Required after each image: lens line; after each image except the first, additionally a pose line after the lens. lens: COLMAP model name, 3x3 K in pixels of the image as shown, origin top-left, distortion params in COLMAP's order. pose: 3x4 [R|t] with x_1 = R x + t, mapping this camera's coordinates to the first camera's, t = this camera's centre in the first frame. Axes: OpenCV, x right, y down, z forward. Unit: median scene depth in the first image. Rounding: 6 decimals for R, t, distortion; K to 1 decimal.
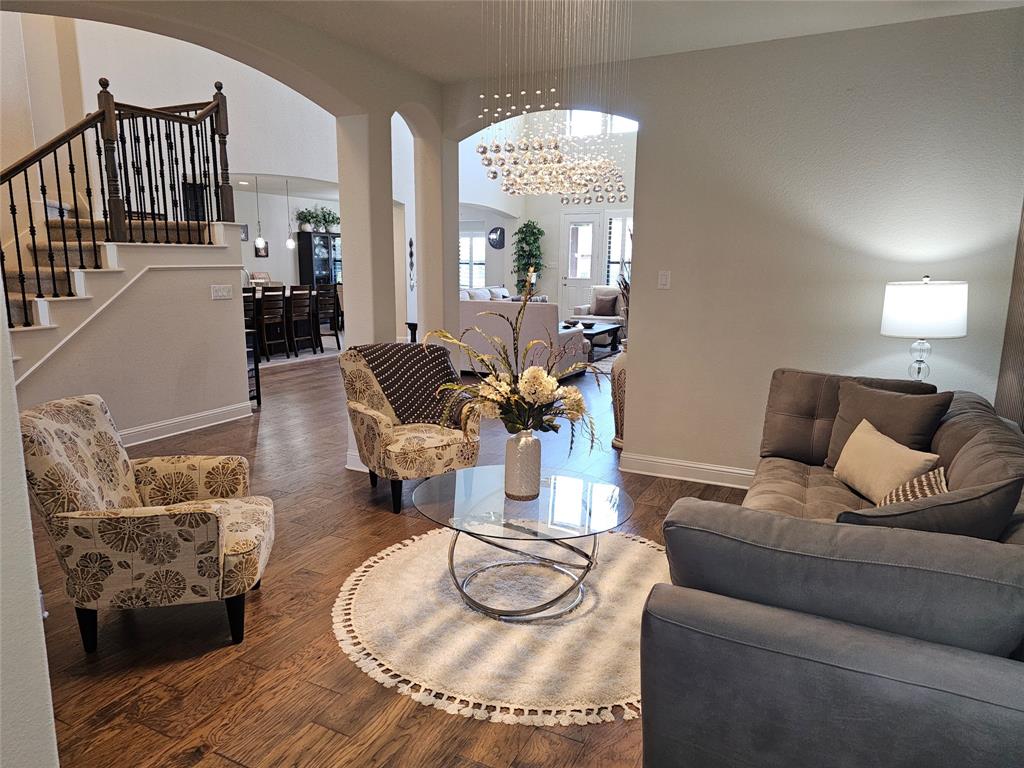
lens RADIAL K [[682.9, 0, 512.0], [0, 682.9, 384.0], [0, 0, 1]] dist [0.058181, -0.000328]
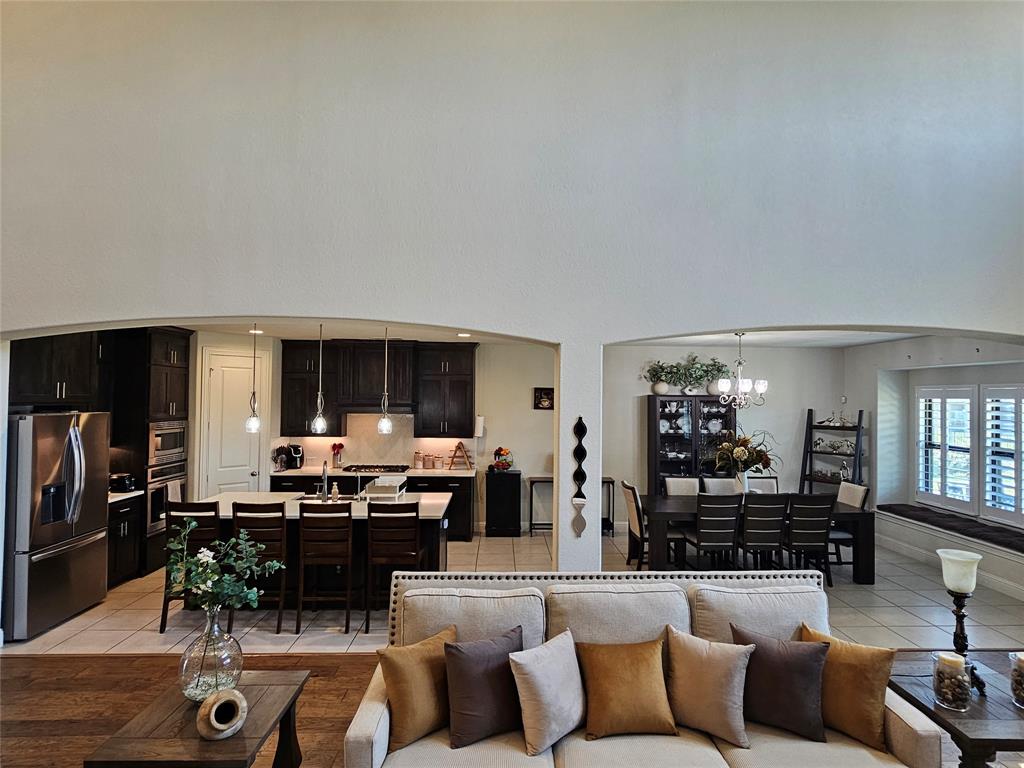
lens RADIAL K [[560.8, 0, 517.3], [0, 560.8, 384.7], [0, 0, 1]] dist [0.000283, 0.000674]
pose [[0.480784, -0.021015, -0.876587, 0.115957], [-0.163843, 0.979952, -0.113357, -0.145553], [0.861395, 0.198123, 0.467702, 0.620749]]
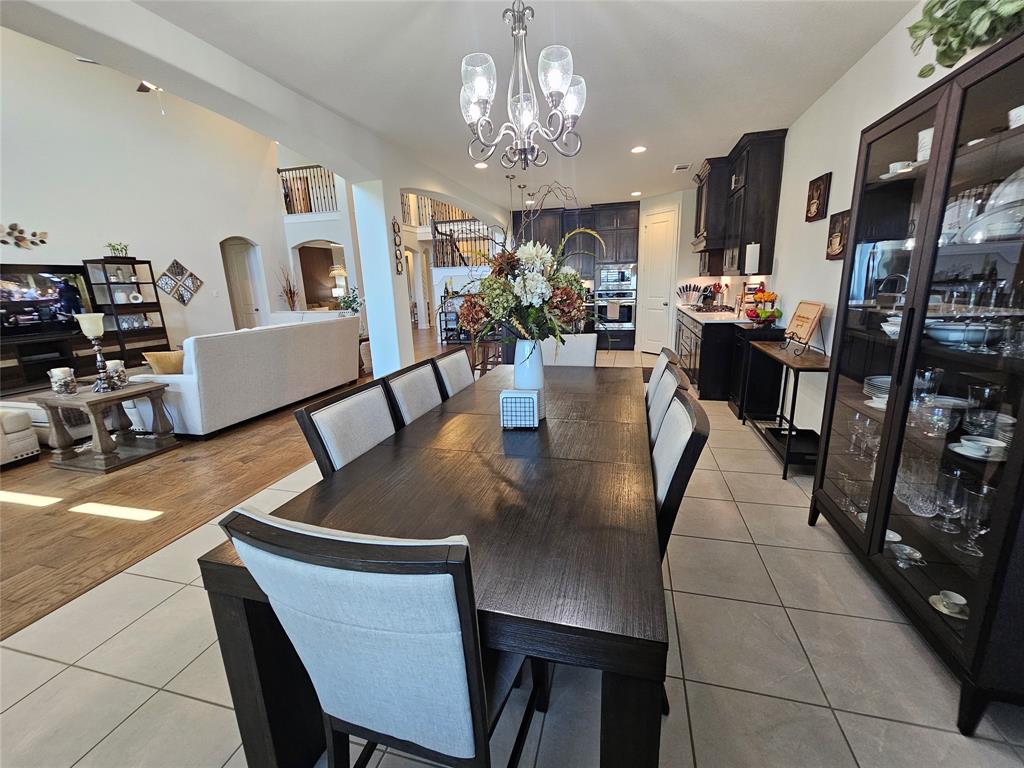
lens RADIAL K [[421.3, 0, 522.1], [0, 421.3, 381.4], [0, 0, 1]] dist [-0.002256, -0.000083]
pose [[-0.975538, 0.072415, -0.207561, -0.151940], [-0.015882, 0.918502, 0.395098, -0.196054], [0.219256, 0.388730, -0.894883, 1.105009]]
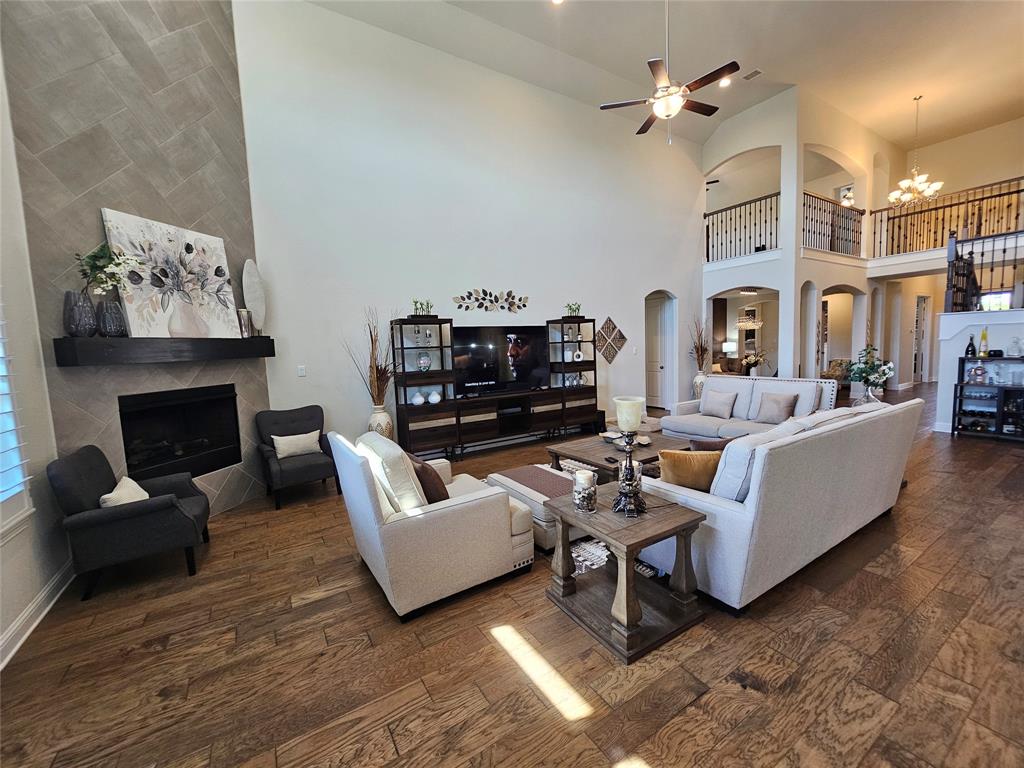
lens RADIAL K [[419.7, 0, 519.0], [0, 419.7, 383.4], [0, 0, 1]] dist [-0.000449, -0.000103]
pose [[-0.861661, -0.020219, 0.507081, -0.016891], [0.123179, 0.960992, 0.247630, -0.183856], [-0.492308, 0.275835, -0.825559, 0.980795]]
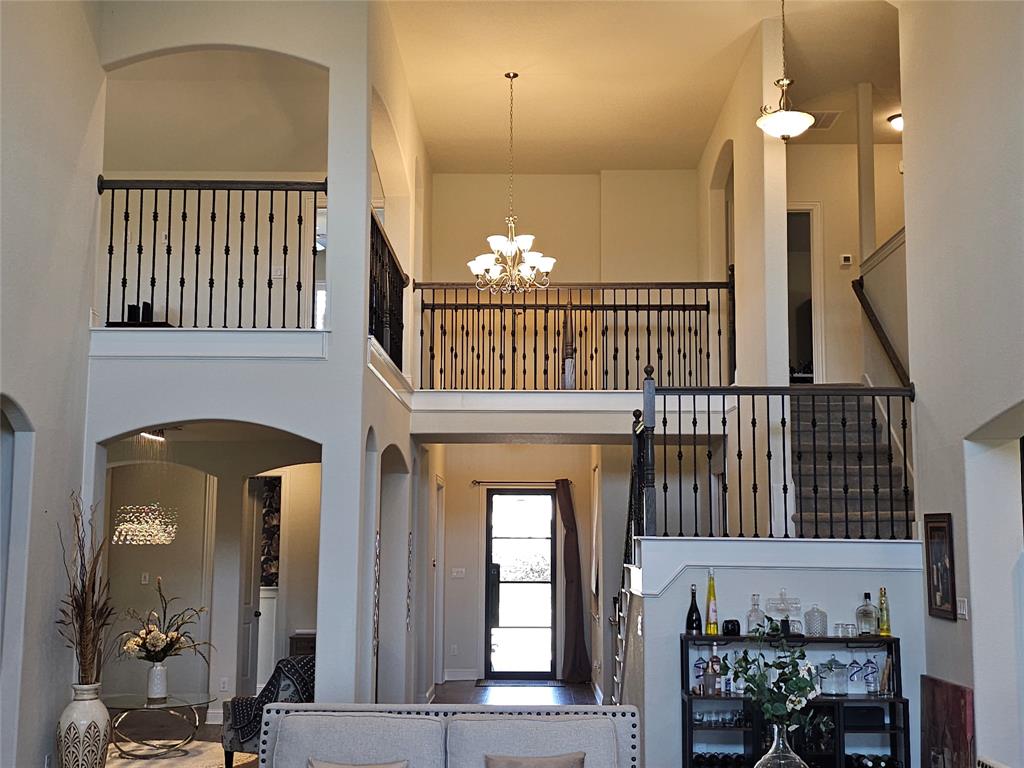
lens RADIAL K [[1282.4, 0, 512.0], [0, 1282.4, 384.0], [0, 0, 1]] dist [0.086791, -0.049053]
pose [[-0.901355, -0.068839, -0.427574, 0.140462], [-0.090668, 0.995402, 0.030874, -0.177549], [0.423483, 0.066596, -0.903453, 0.908876]]
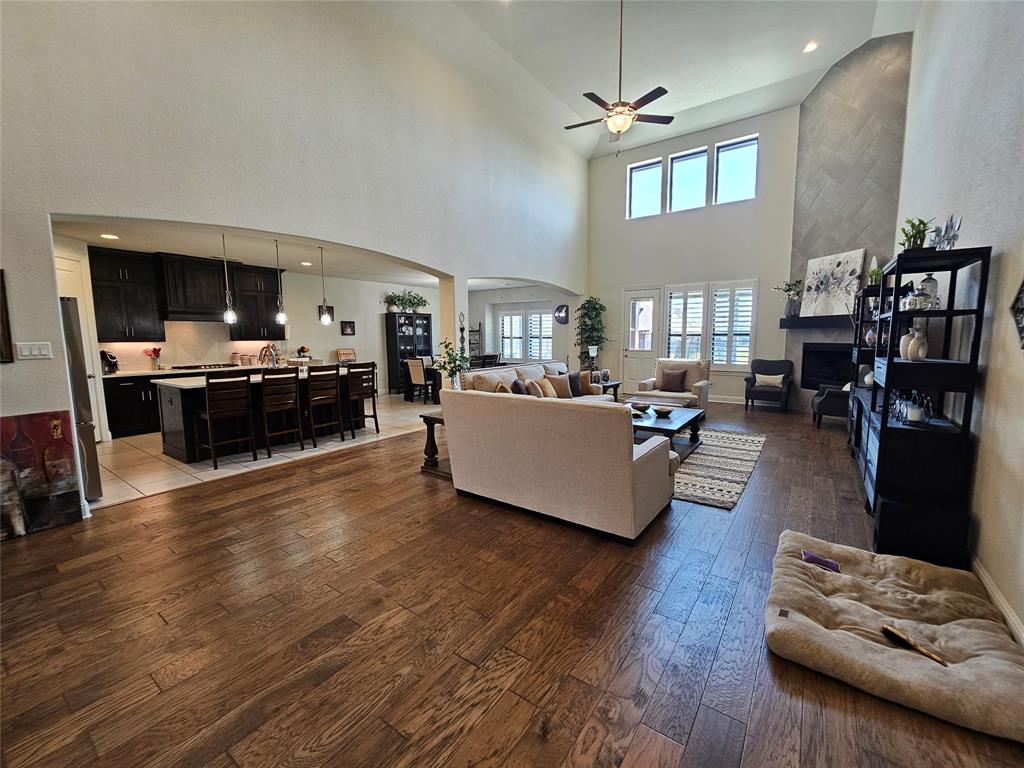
lens RADIAL K [[421.3, 0, 522.1], [0, 421.3, 381.4], [0, 0, 1]] dist [-0.002256, -0.000083]
pose [[0.988689, 0.001958, -0.149970, 0.017401], [-0.012643, 0.997444, -0.070329, -0.060958], [0.149449, 0.071429, 0.986186, 0.351299]]
